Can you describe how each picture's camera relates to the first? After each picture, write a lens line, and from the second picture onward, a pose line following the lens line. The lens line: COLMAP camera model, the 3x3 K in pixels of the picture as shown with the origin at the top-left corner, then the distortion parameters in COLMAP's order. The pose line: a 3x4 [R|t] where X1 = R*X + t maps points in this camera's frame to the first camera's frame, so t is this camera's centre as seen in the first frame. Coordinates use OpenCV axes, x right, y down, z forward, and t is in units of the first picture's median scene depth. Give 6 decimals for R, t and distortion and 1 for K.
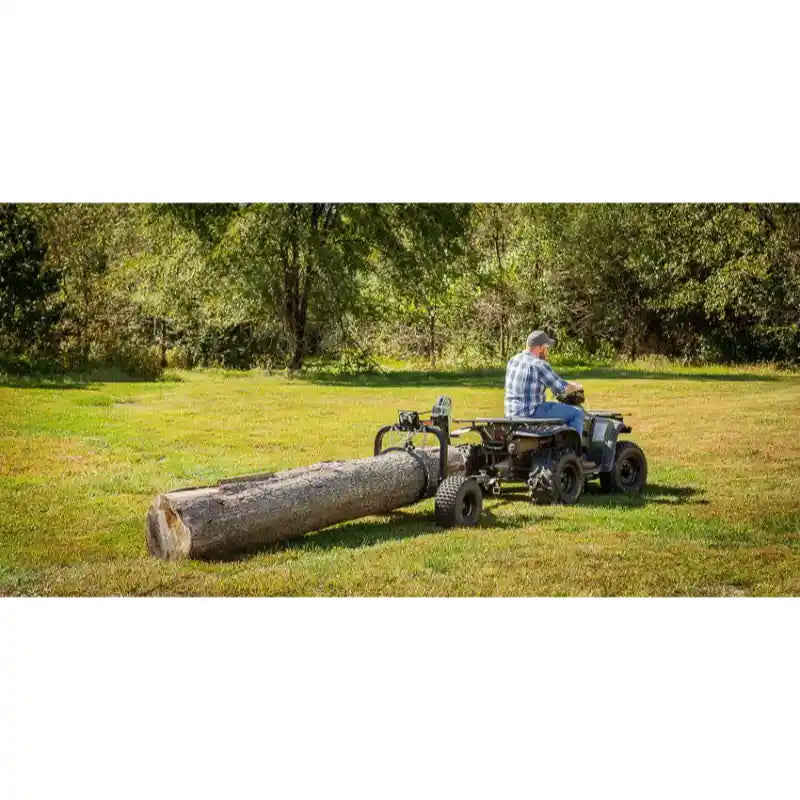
lens RADIAL K [[1422.5, 0, 401.7], [0, 1422.5, 403.4], [0, 0, 1]] dist [0.263926, 0.000000]
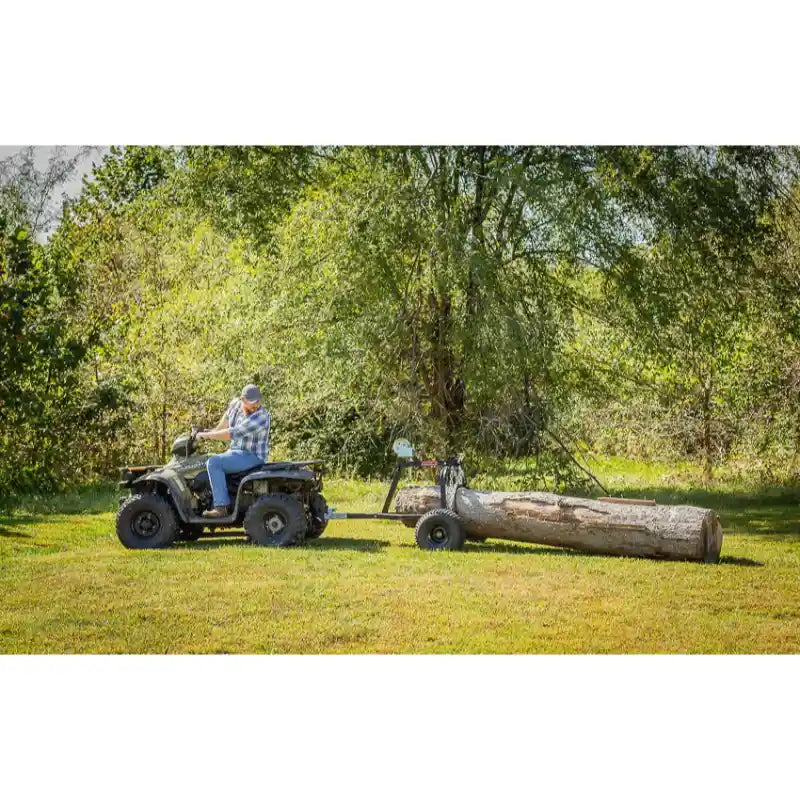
lens RADIAL K [[1695.8, 0, 403.8], [0, 1695.8, 408.4], [0, 0, 1]] dist [0.223999, 0.000000]
pose [[0.984513, -0.012589, -0.174859, 0.021648], [0.002538, 0.998337, -0.057587, -0.014200], [0.175294, 0.056252, 0.982908, 0.305969]]
